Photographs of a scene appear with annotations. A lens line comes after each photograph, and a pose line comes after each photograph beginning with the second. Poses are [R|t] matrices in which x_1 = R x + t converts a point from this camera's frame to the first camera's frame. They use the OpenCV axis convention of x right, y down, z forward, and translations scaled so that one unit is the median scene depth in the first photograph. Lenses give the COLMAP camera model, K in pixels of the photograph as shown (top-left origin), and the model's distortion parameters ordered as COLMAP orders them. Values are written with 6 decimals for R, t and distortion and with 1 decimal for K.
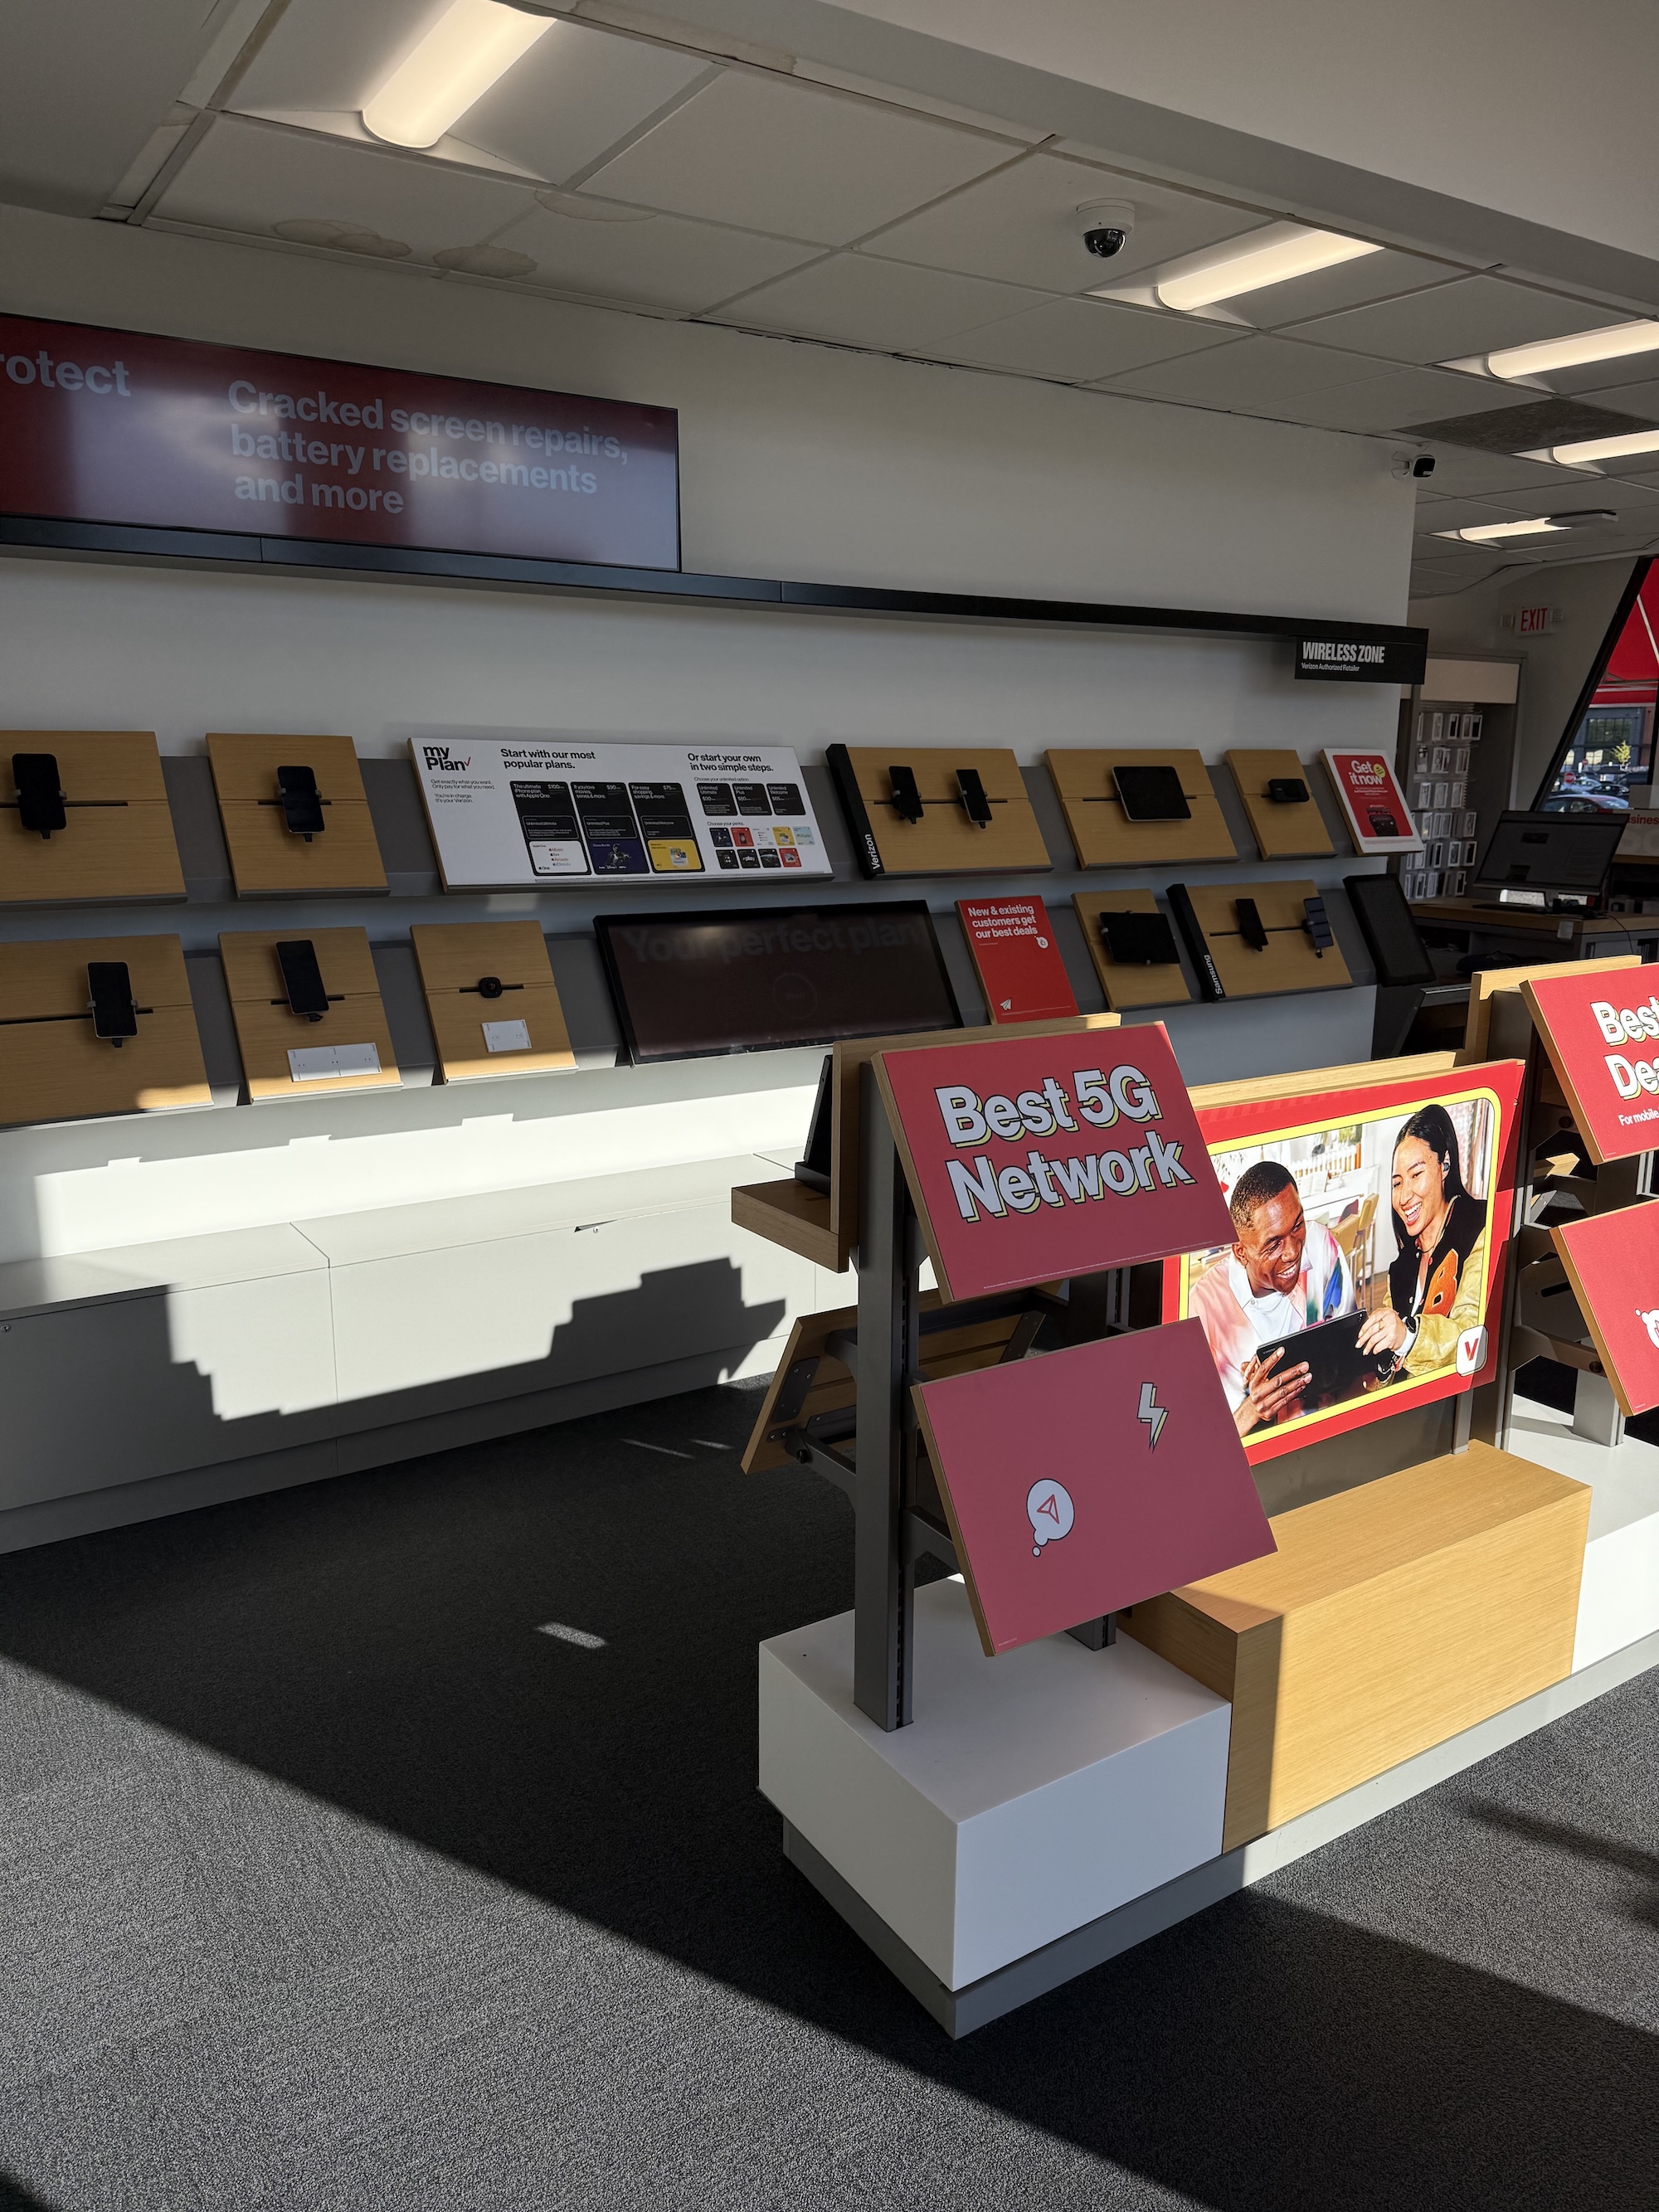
lens RADIAL K [[1566.3, 0, 831.3], [0, 1566.3, 1115.6], [0, 0, 1]] dist [0.008846, -0.002468]
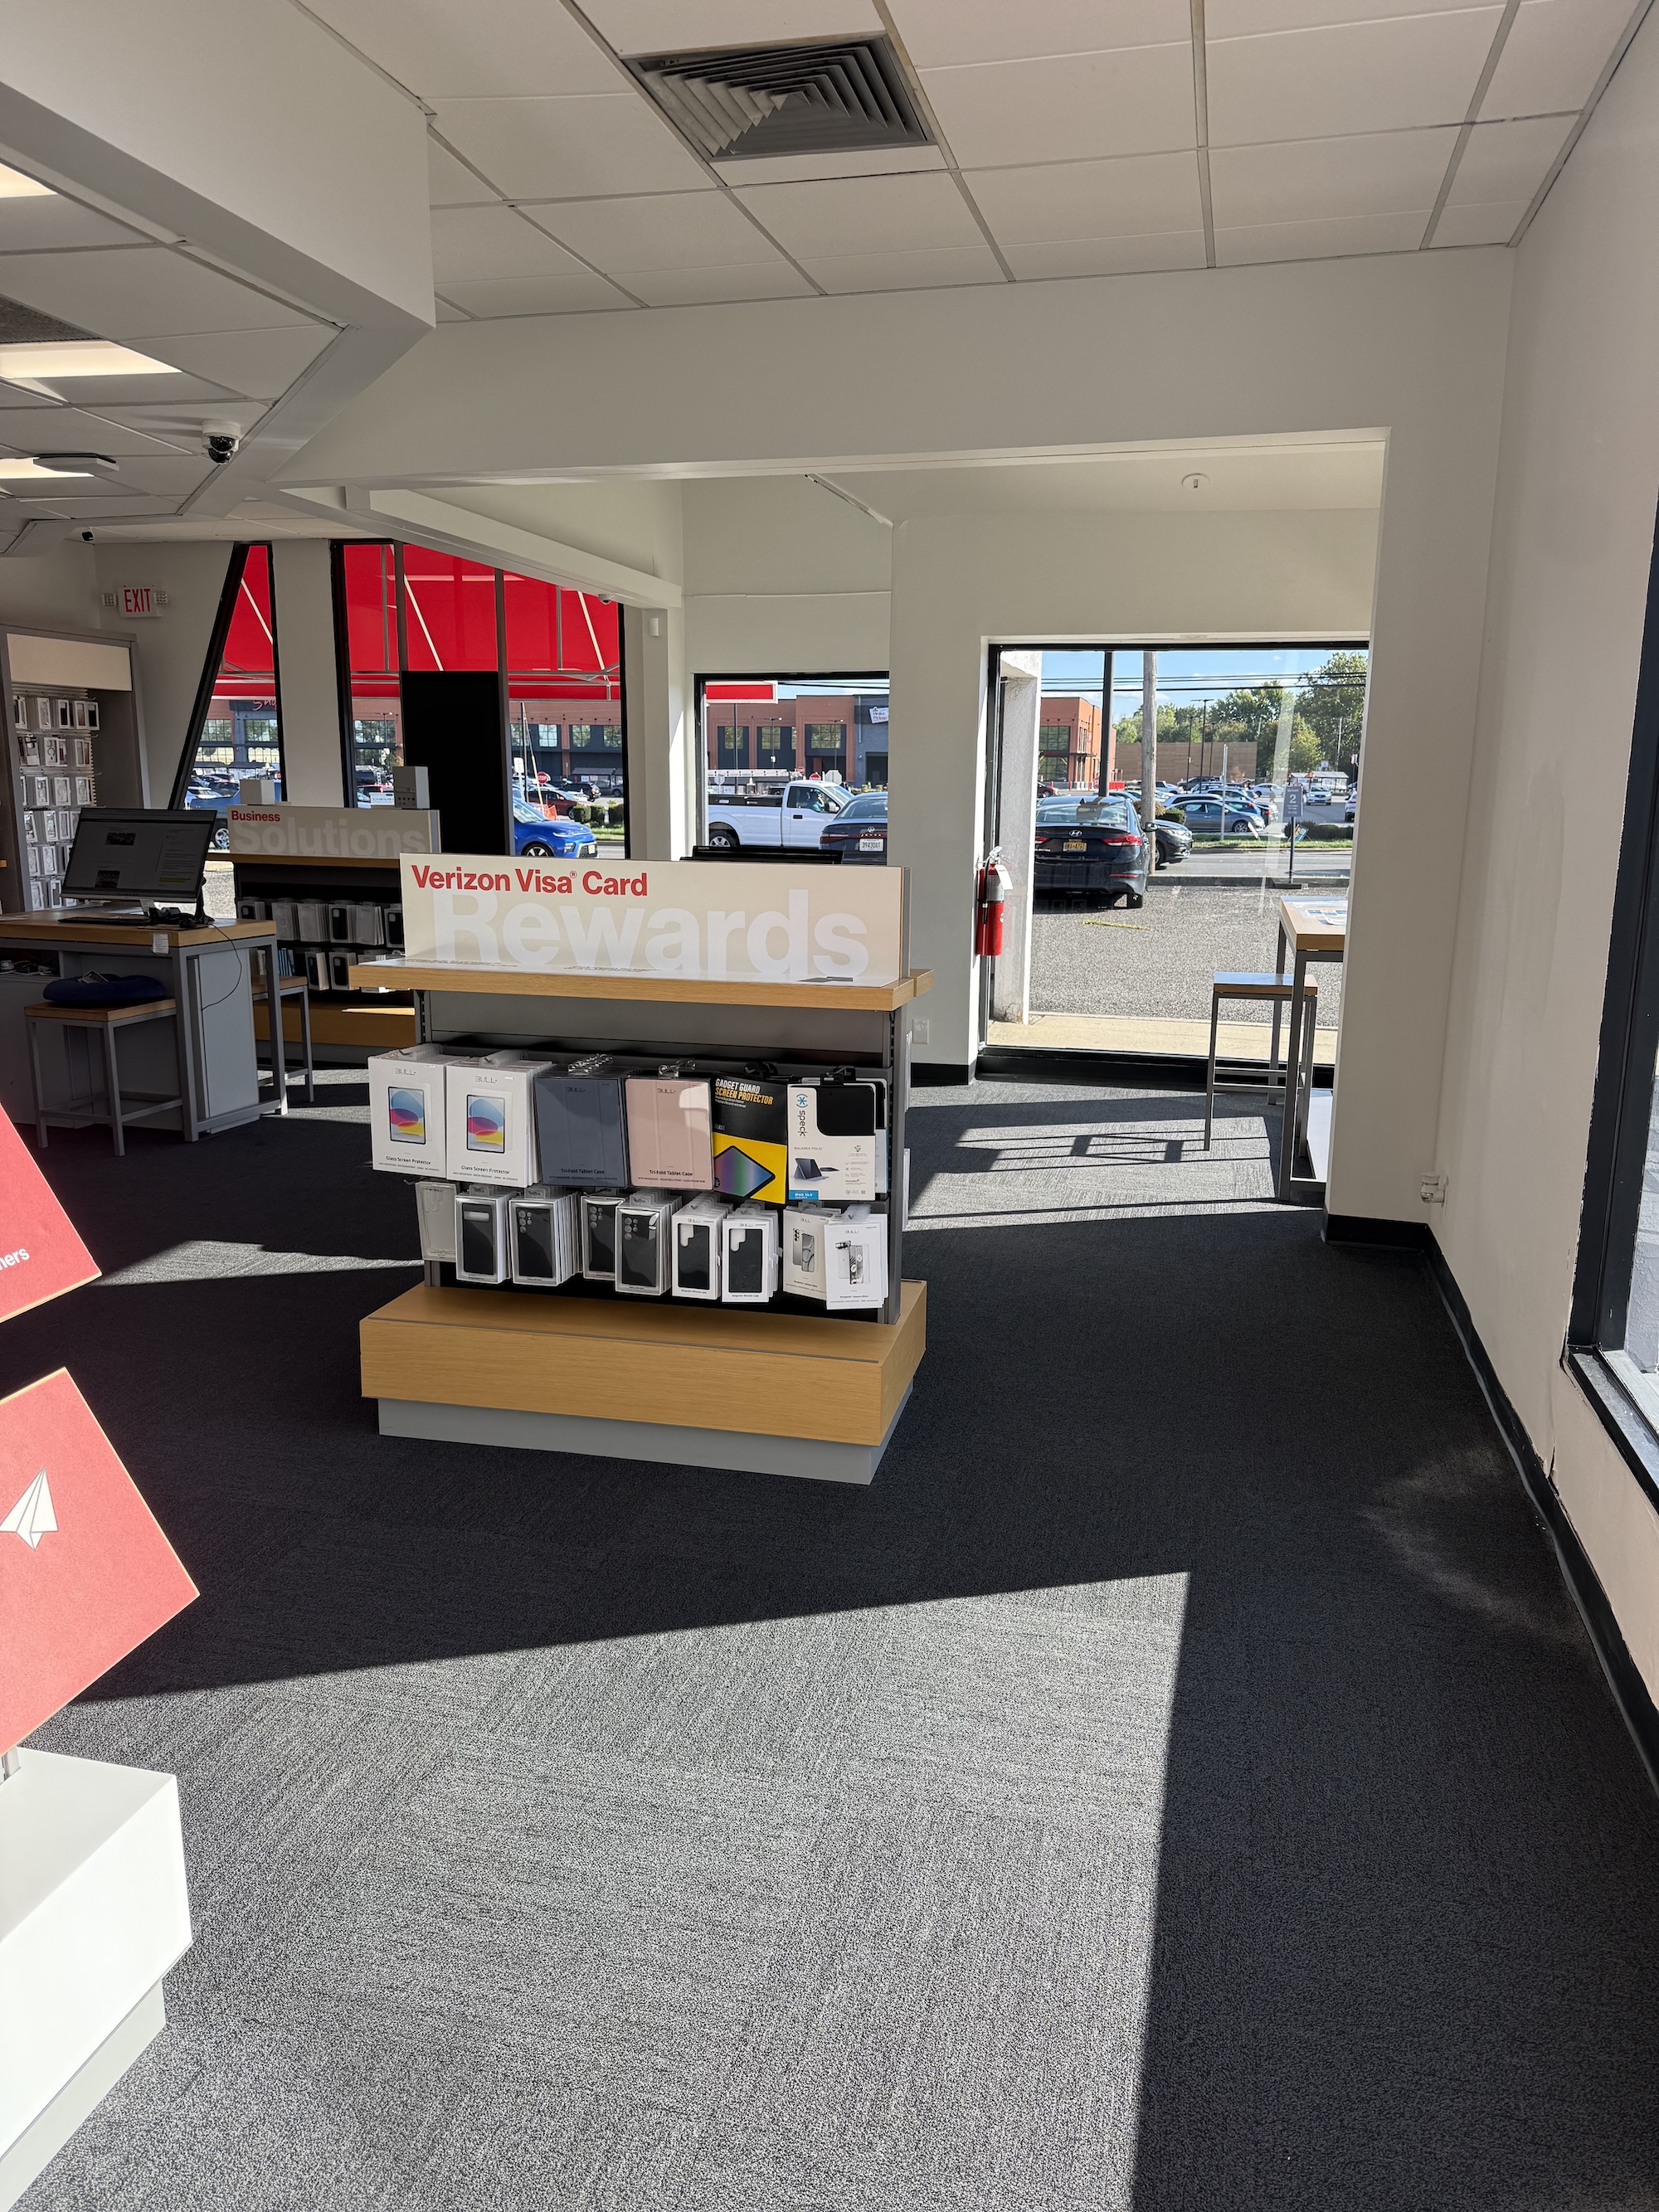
lens RADIAL K [[1566.3, 0, 834.1], [0, 1566.3, 1104.7], [0, 0, 1]] dist [0.008846, -0.002468]
pose [[0.731435, -0.130502, 0.669307, 0.093209], [0.135022, 0.989800, 0.045436, -0.011680], [-0.668410, 0.057138, 0.741595, 0.067050]]
